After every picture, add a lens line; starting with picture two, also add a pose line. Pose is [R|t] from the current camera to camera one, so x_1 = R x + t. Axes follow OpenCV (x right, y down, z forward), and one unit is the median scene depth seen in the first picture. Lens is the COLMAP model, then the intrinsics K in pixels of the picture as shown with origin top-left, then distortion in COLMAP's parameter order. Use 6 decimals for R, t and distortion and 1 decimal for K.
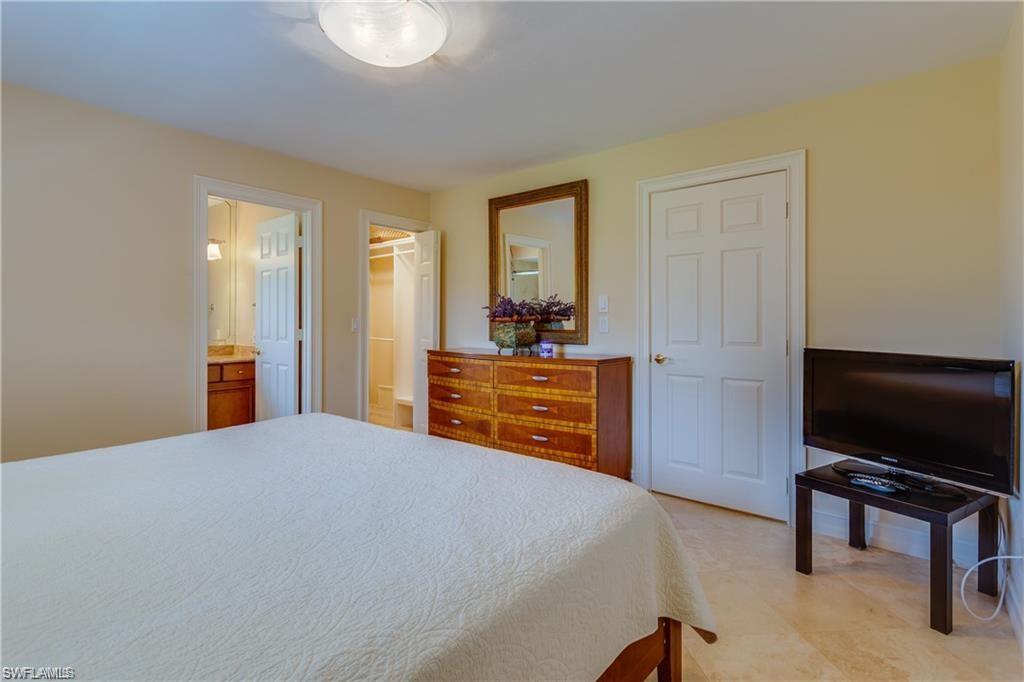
lens RADIAL K [[491.0, 0, 509.9], [0, 491.0, 320.5], [0, 0, 1]] dist [-0.004772, 0.000919]
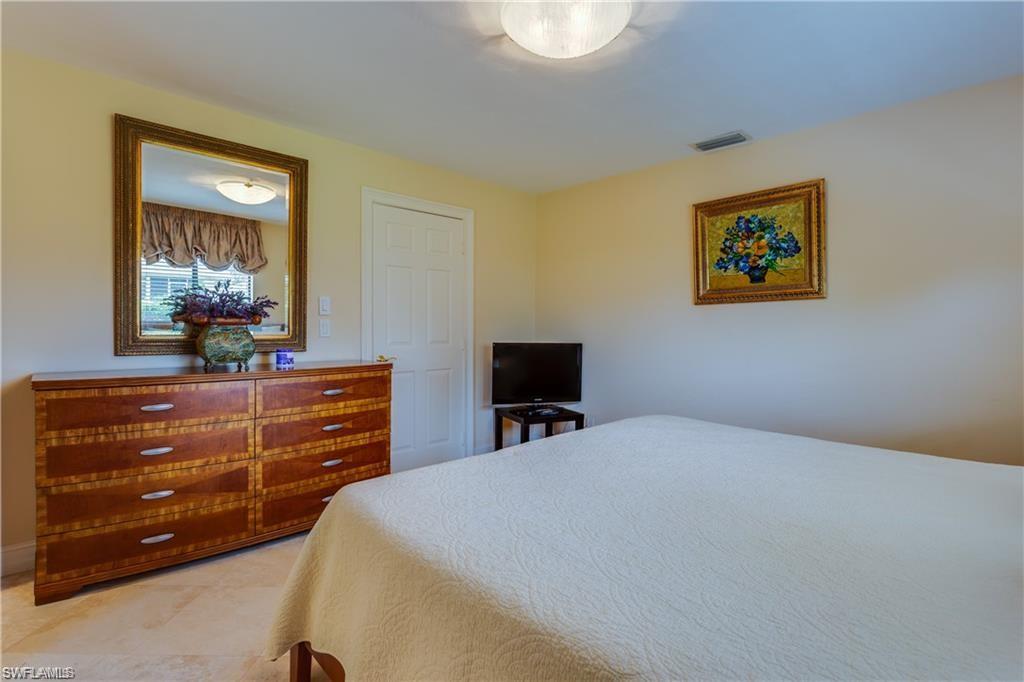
lens RADIAL K [[491.0, 0, 512.3], [0, 491.0, 337.9], [0, 0, 1]] dist [-0.004772, 0.000919]
pose [[0.112534, -0.021531, 0.993415, -0.698757], [-0.006397, 0.999729, 0.022392, 0.003579], [-0.993627, -0.008875, 0.112366, 0.565293]]
